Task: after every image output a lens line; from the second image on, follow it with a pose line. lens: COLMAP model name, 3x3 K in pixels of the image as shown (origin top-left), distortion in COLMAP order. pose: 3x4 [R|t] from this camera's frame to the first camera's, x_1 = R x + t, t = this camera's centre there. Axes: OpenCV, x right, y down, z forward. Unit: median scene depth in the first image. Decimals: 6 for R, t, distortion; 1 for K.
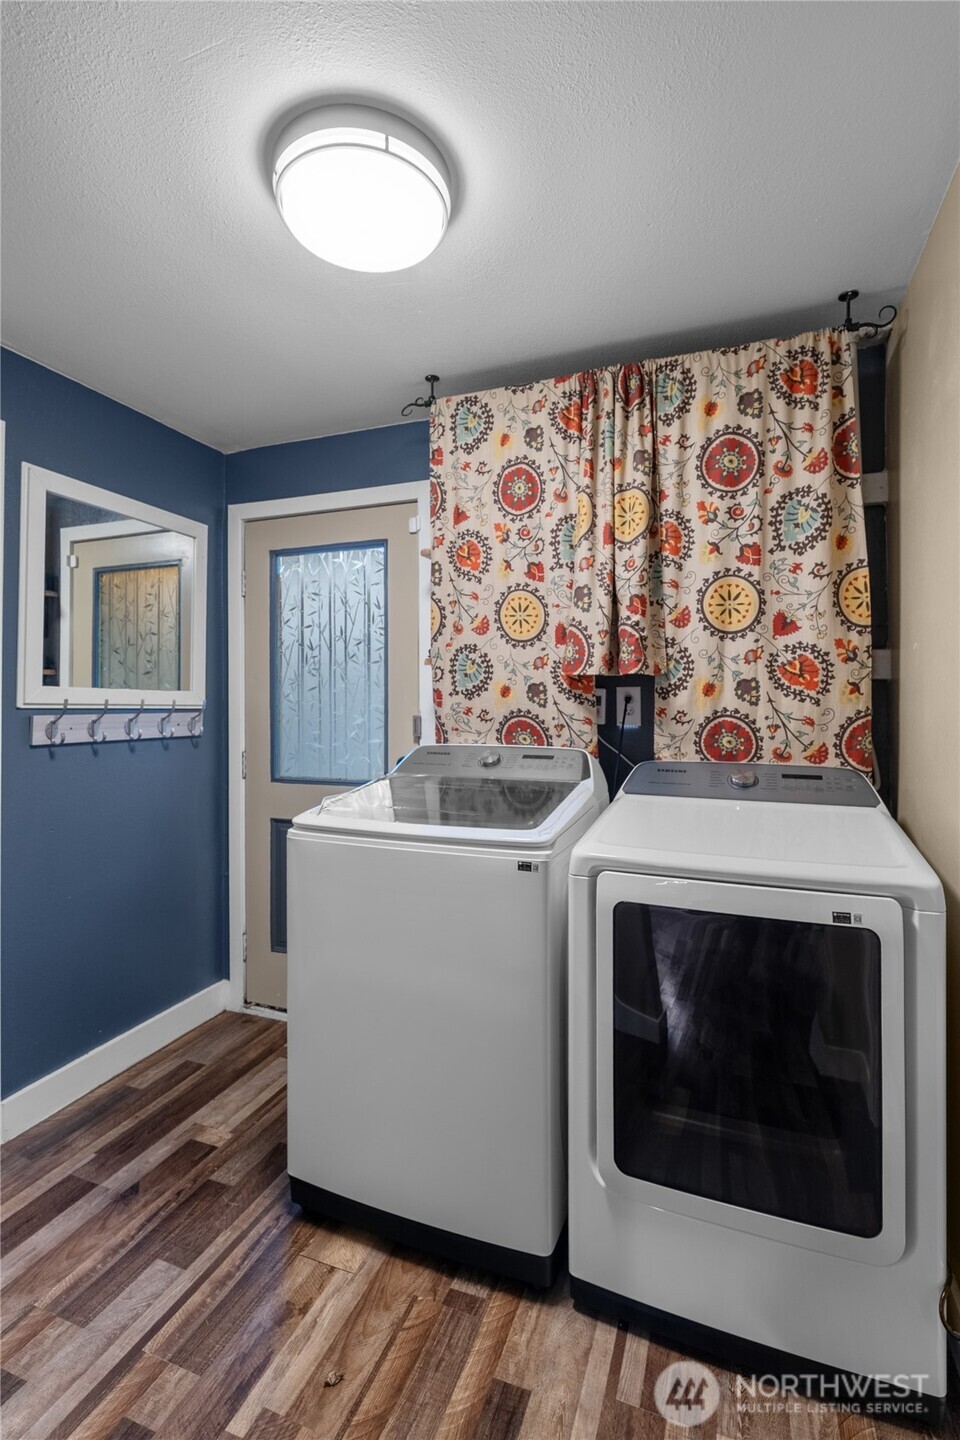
lens RADIAL K [[653.4, 0, 499.5], [0, 653.4, 689.1], [0, 0, 1]] dist [-0.005805, 0.002643]
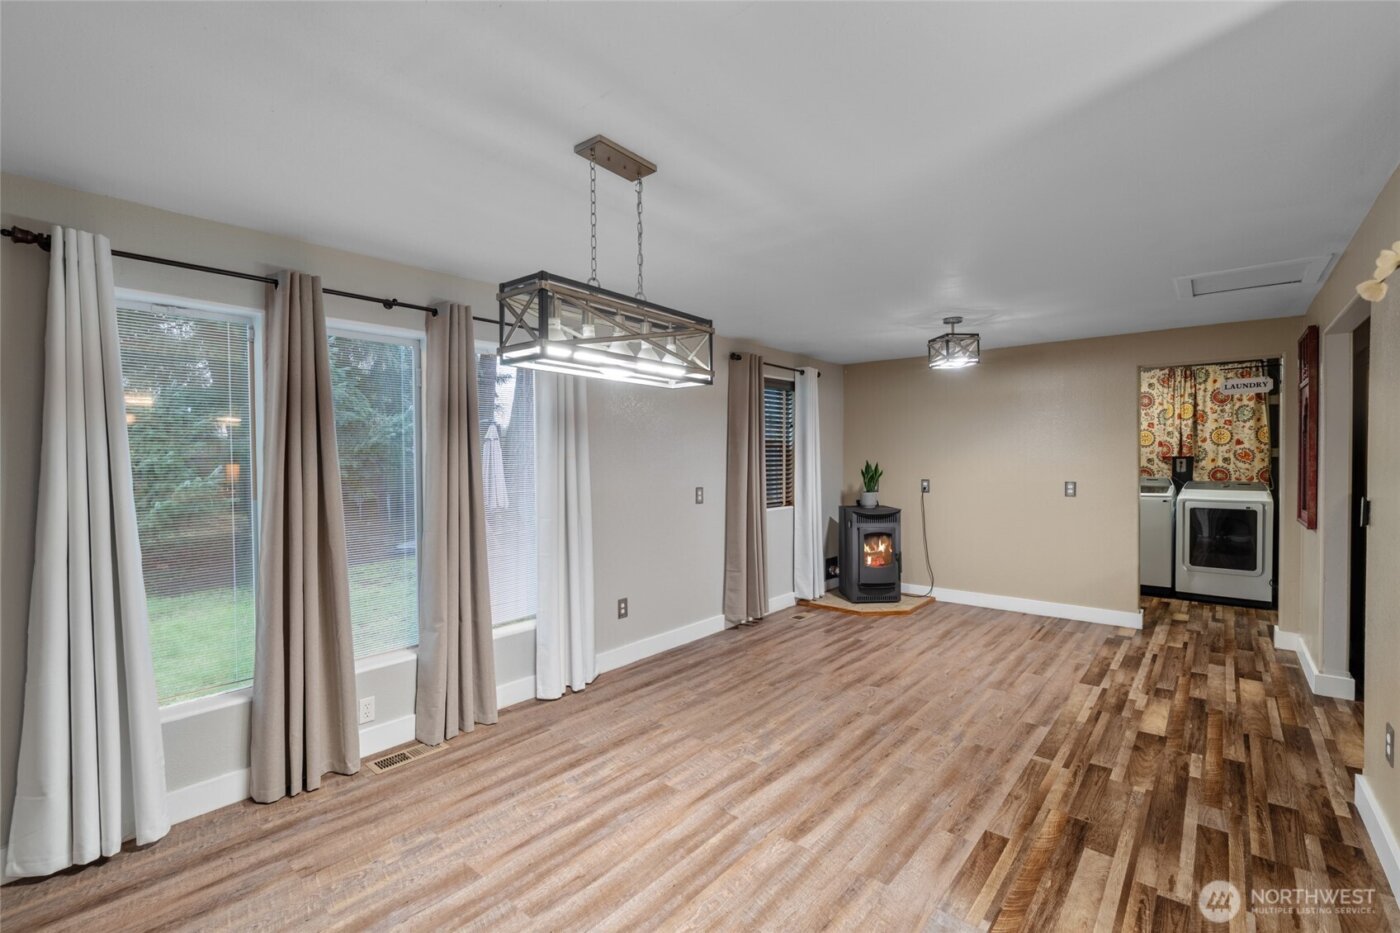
lens RADIAL K [[635.2, 0, 695.8], [0, 635.2, 466.8], [0, 0, 1]] dist [-0.005805, 0.002643]
pose [[0.938230, -0.001702, -0.346009, -1.117438], [0.012855, 0.999469, 0.029939, -0.102537], [0.345774, -0.032538, 0.937753, -3.174428]]
